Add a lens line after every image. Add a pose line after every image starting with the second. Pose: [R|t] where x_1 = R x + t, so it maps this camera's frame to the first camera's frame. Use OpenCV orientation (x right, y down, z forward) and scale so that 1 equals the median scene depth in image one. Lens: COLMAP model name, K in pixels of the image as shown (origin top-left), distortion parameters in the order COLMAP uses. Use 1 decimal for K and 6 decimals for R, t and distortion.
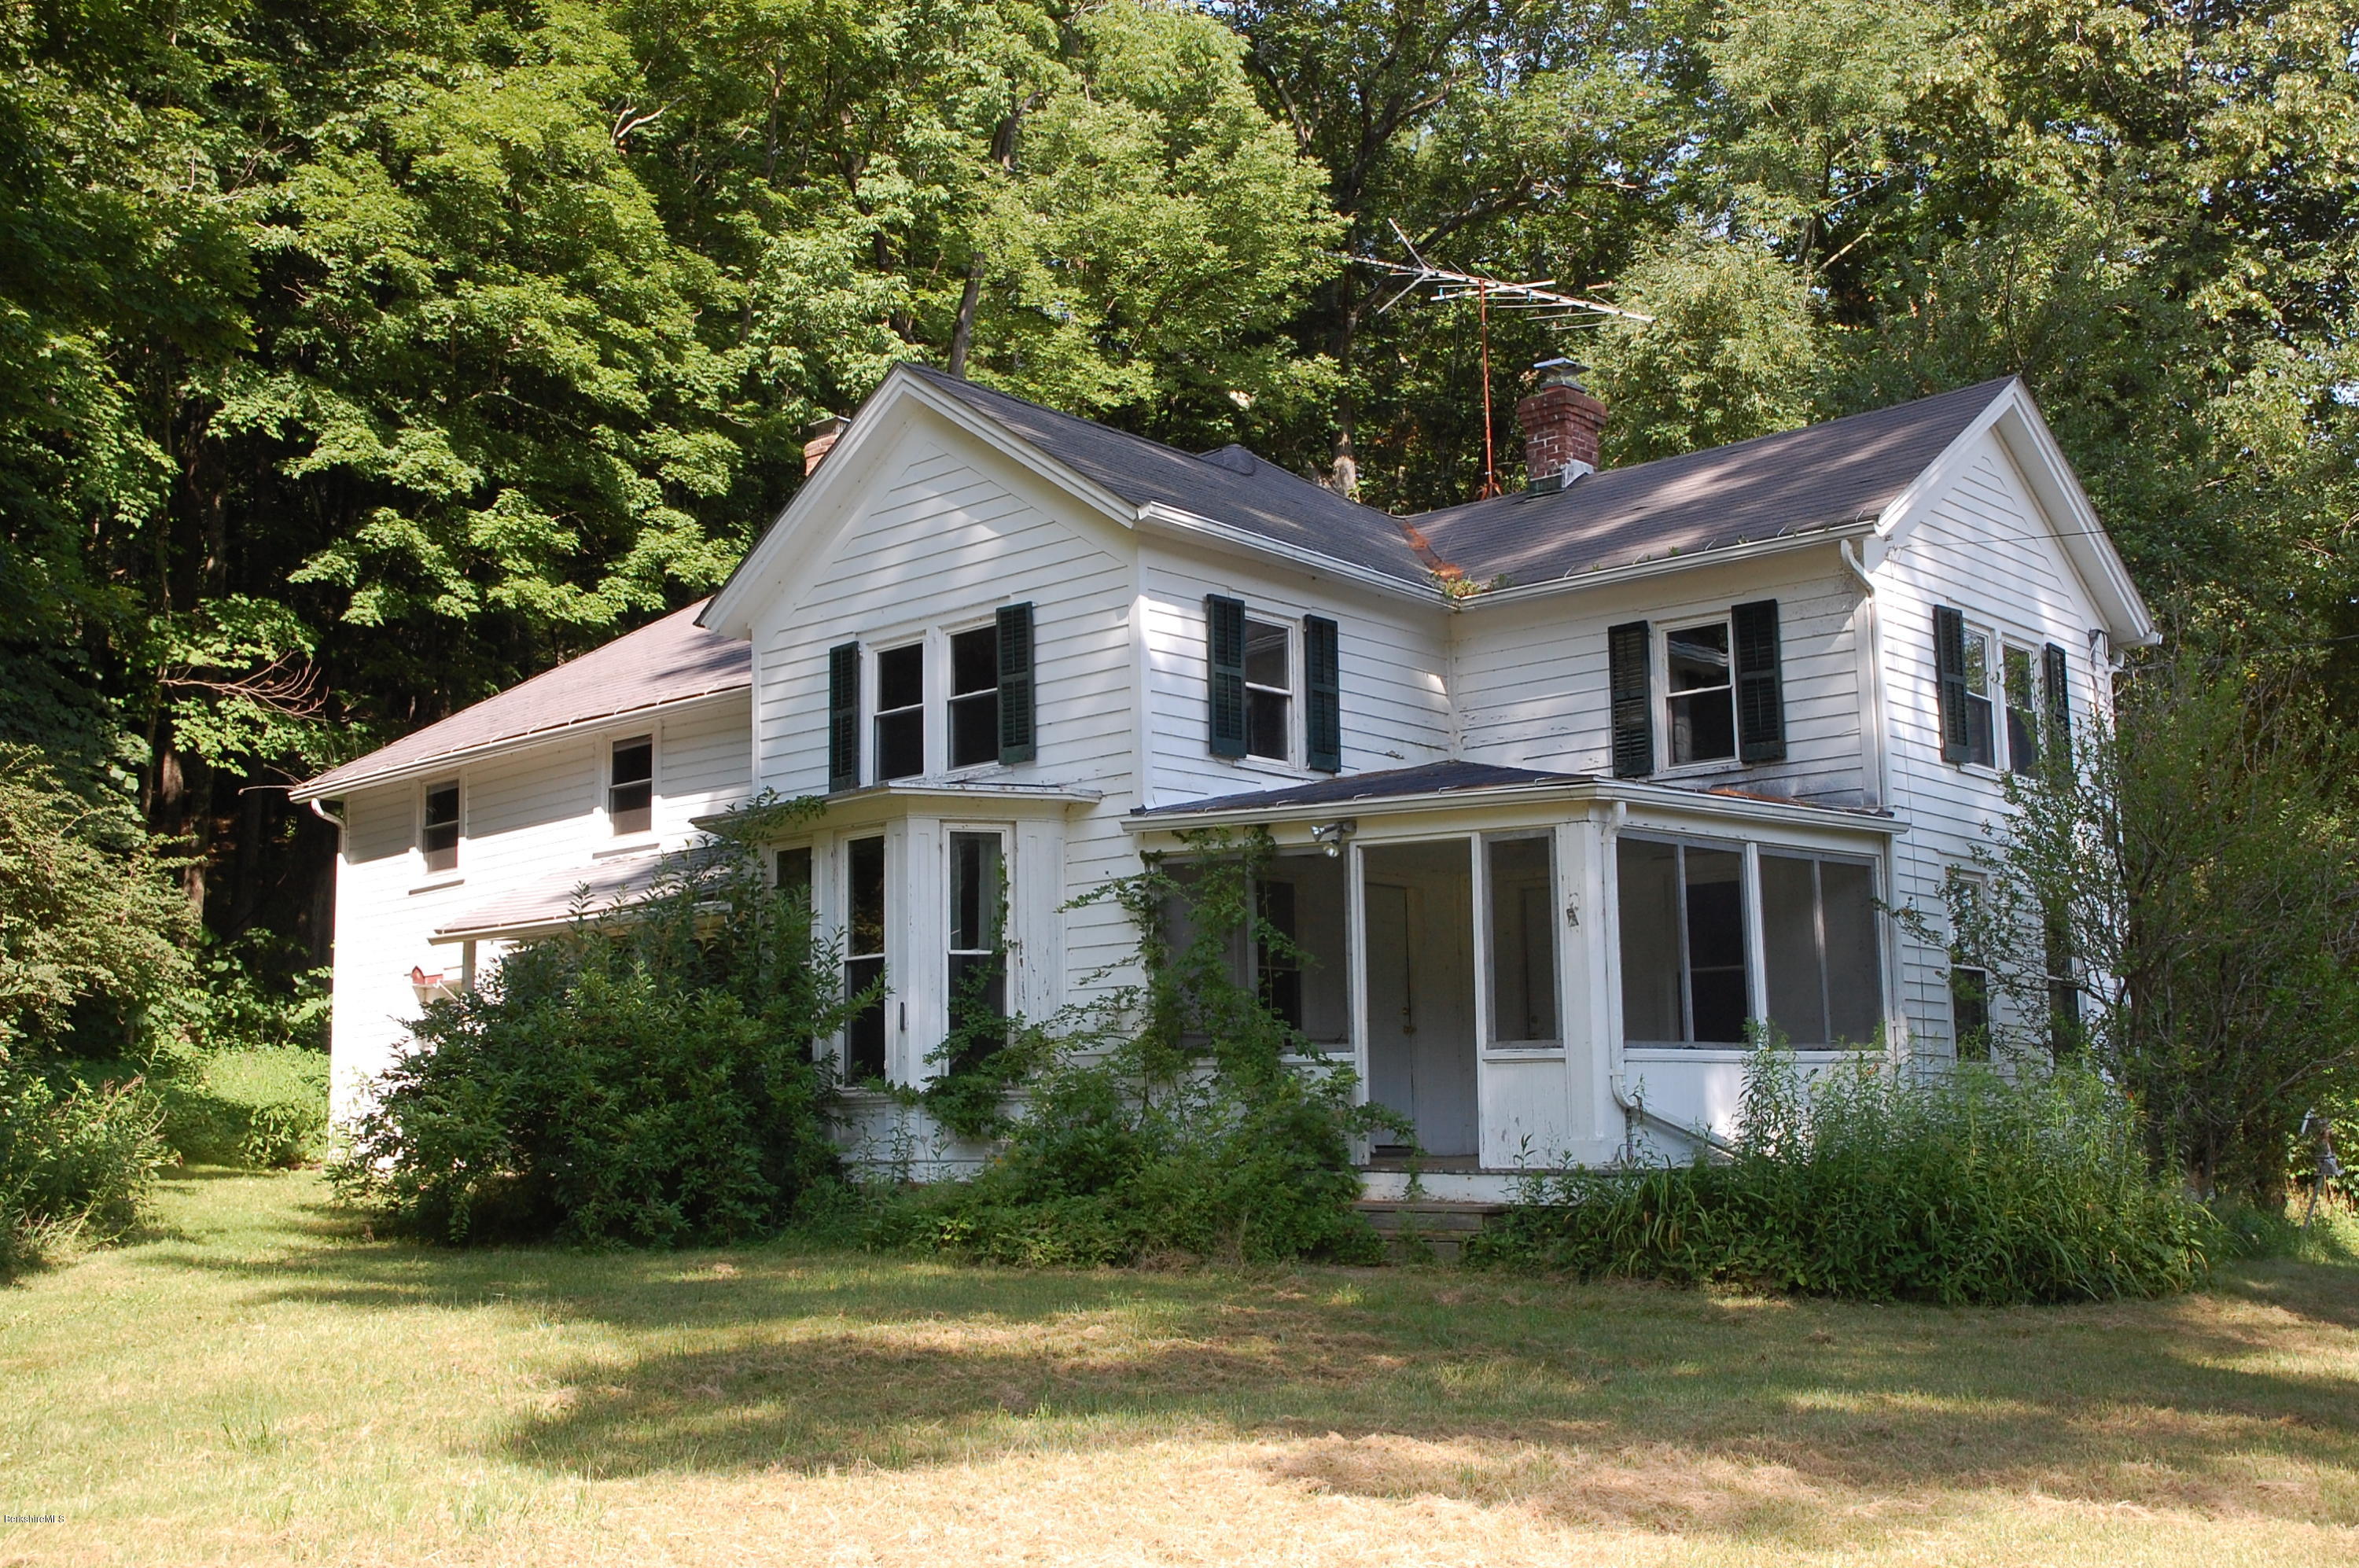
lens RADIAL K [[2532.3, 0, 1139.8], [0, 2532.3, 824.1], [0, 0, 1]] dist [-0.008698, 0.000000]
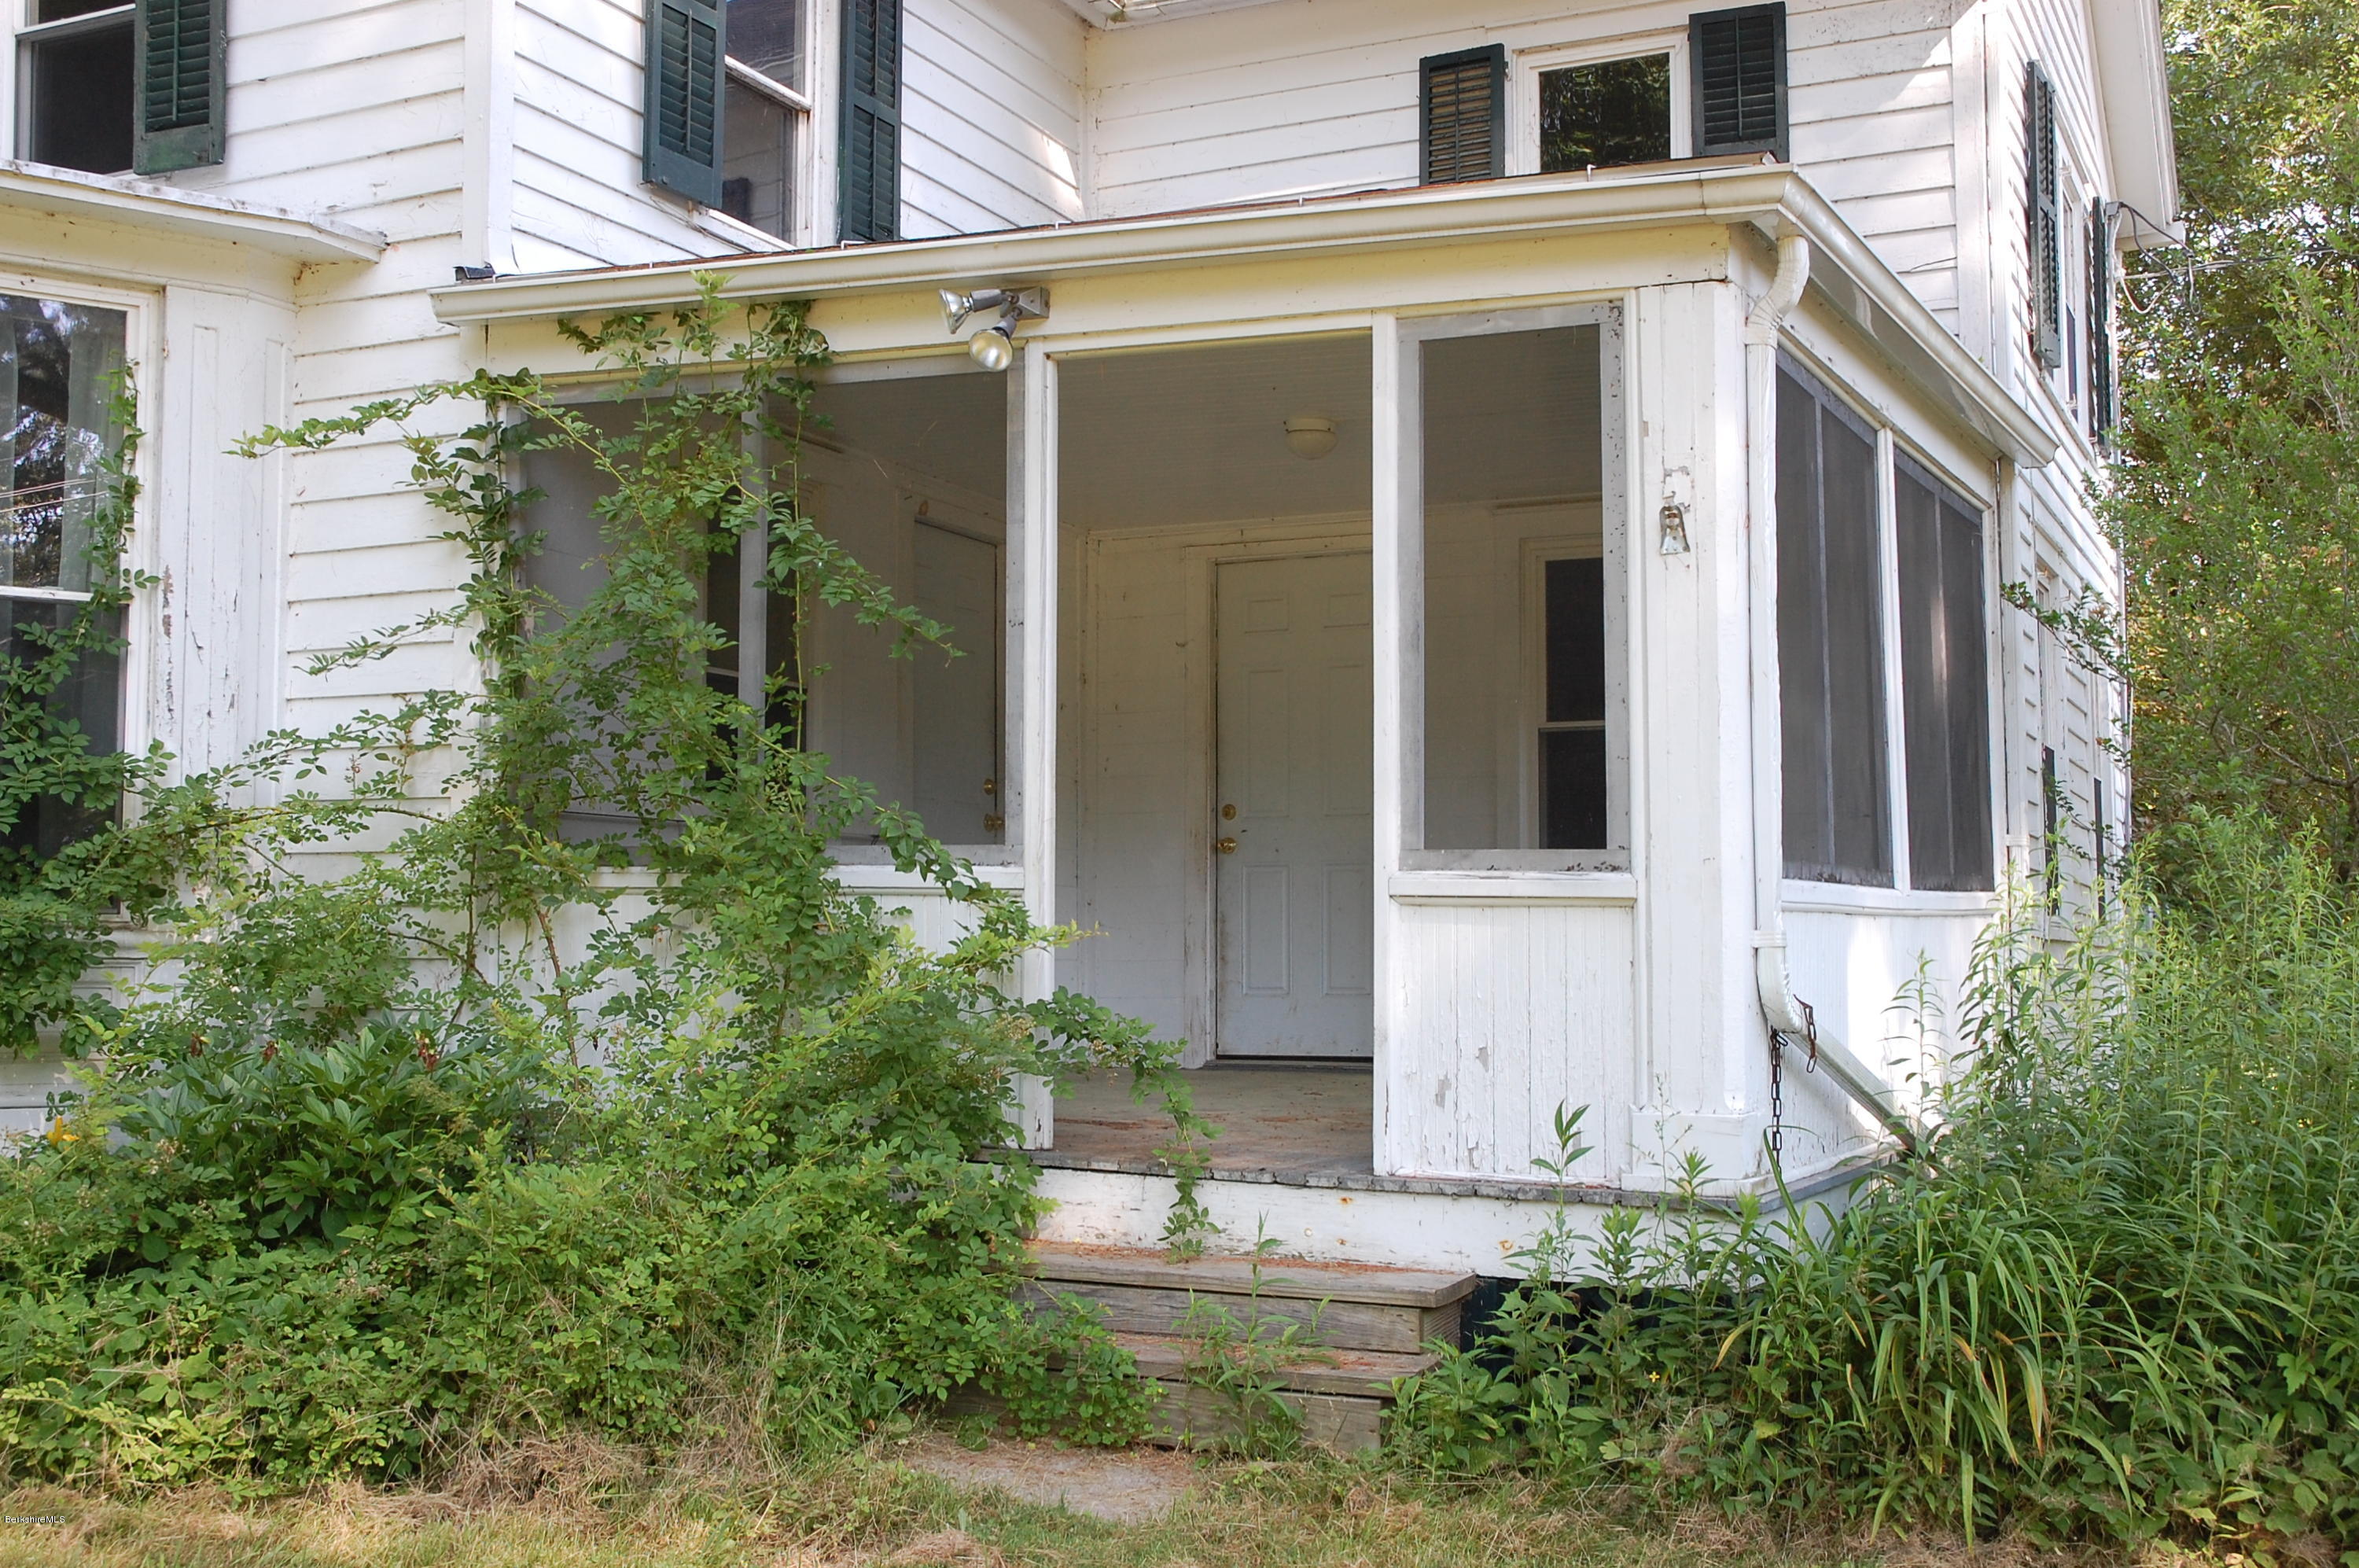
lens RADIAL K [[2532.3, 0, 1136.4], [0, 2532.3, 828.4], [0, 0, 1]] dist [-0.008698, 0.000000]
pose [[0.959724, 0.034611, 0.278806, -0.008942], [-0.054951, 0.996340, 0.065470, 0.052553], [-0.275519, -0.078154, 0.958113, 0.564502]]
